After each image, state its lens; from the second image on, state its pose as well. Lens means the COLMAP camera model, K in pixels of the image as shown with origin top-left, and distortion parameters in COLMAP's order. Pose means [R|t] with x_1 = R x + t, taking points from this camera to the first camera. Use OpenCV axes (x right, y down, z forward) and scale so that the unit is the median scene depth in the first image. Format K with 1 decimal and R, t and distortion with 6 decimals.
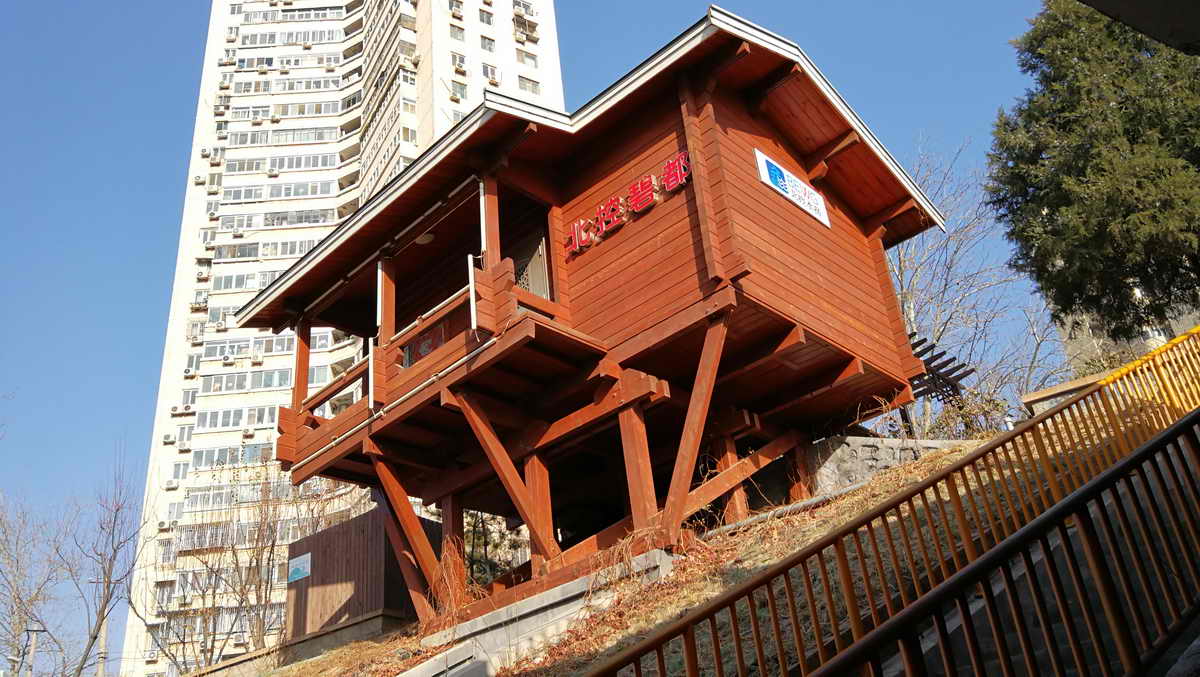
lens RADIAL K [[961.5, 0, 600.0], [0, 961.5, 338.5], [0, 0, 1]] dist [-0.001799, -0.002207]
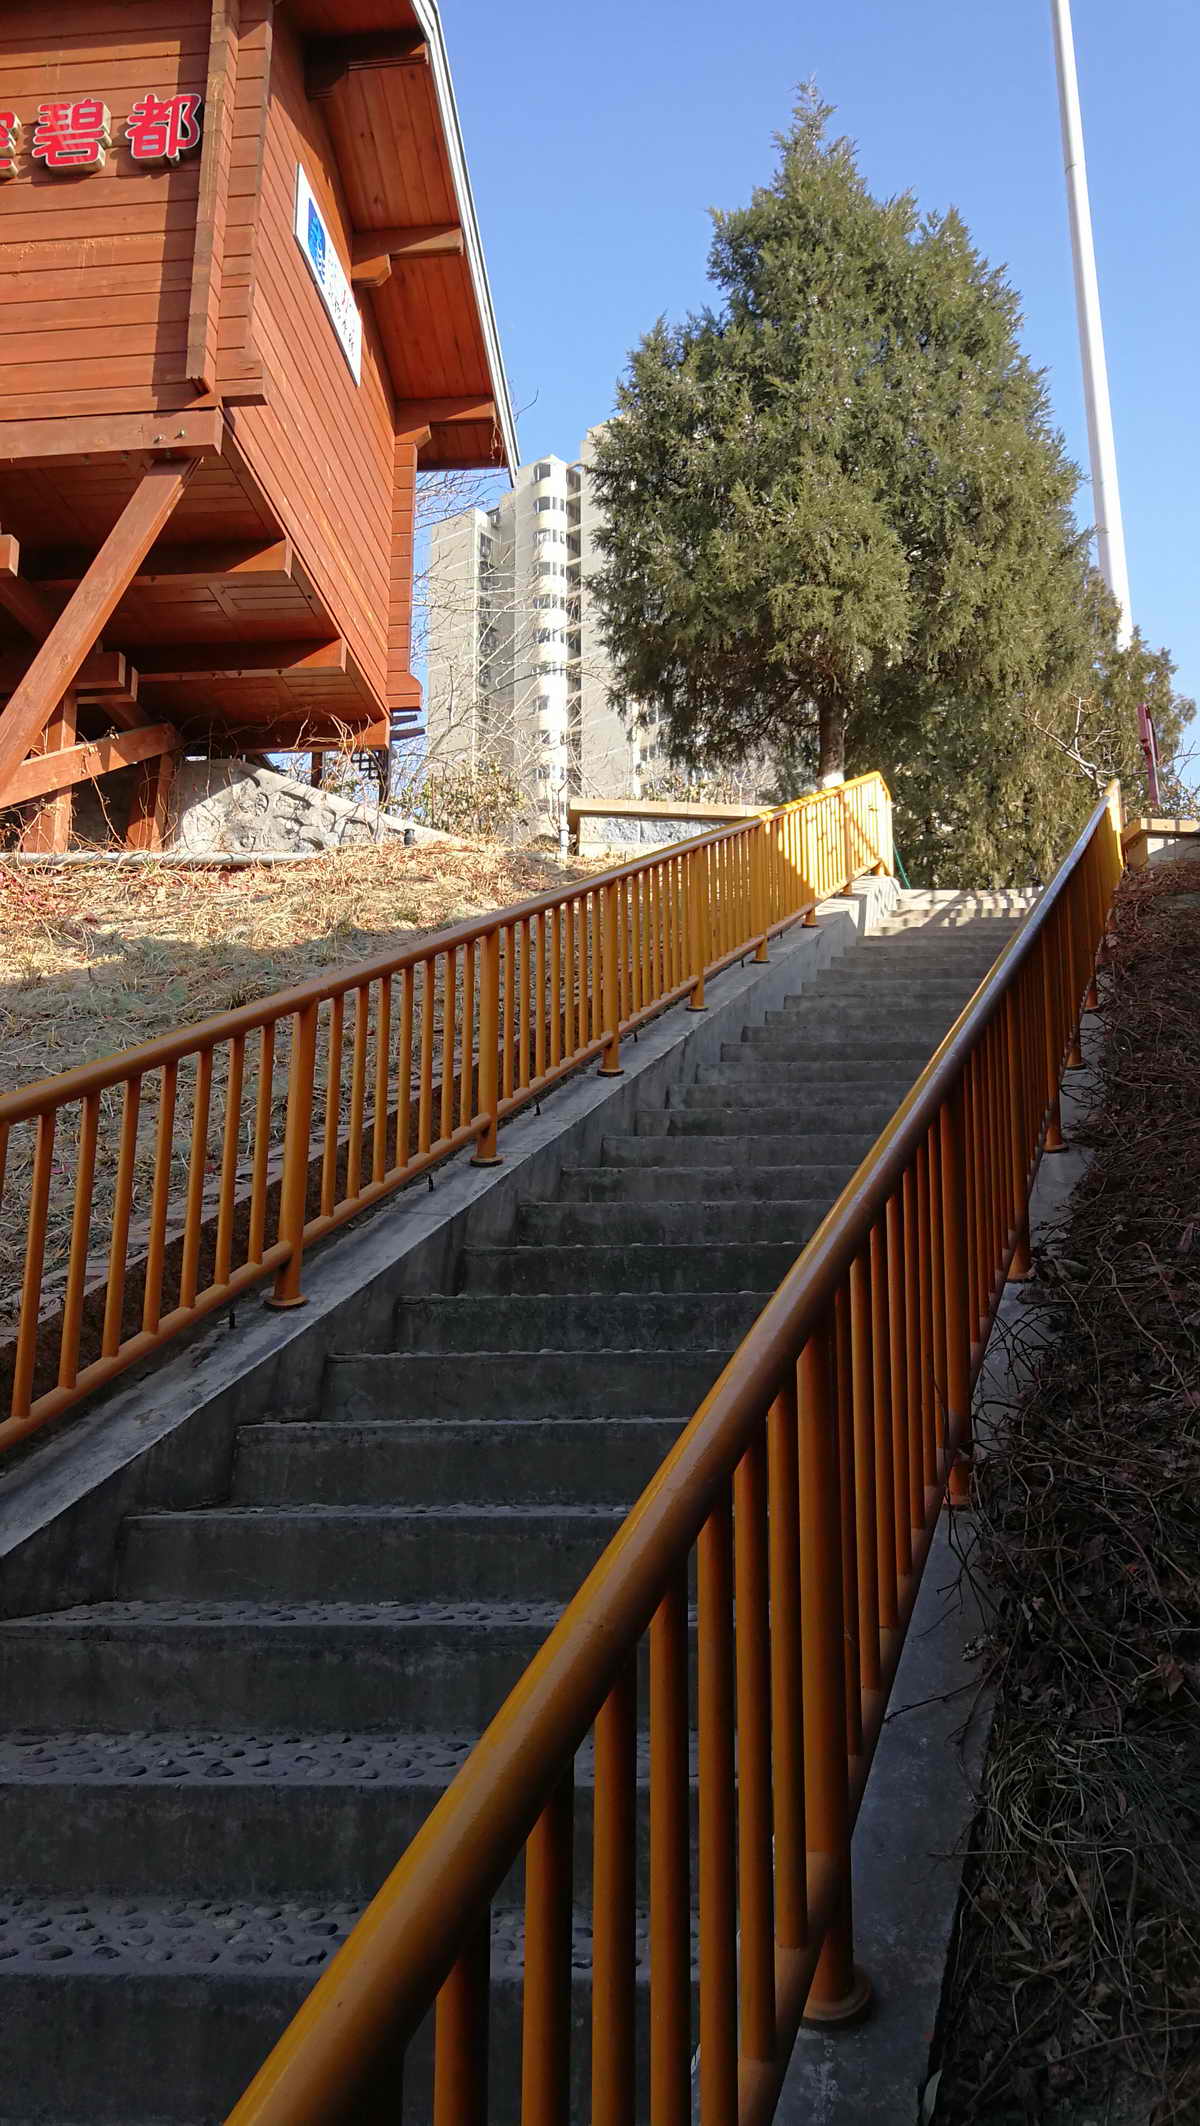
lens RADIAL K [[1693.5, 0, 600.0], [0, 1693.5, 1063.0], [0, 0, 1]] dist [0.055276, -0.100705]
pose [[0.786314, 0.228141, 0.574162, -0.118252], [-0.368787, 0.918922, 0.139923, 0.050440], [-0.495688, -0.321767, 0.806696, 0.055479]]
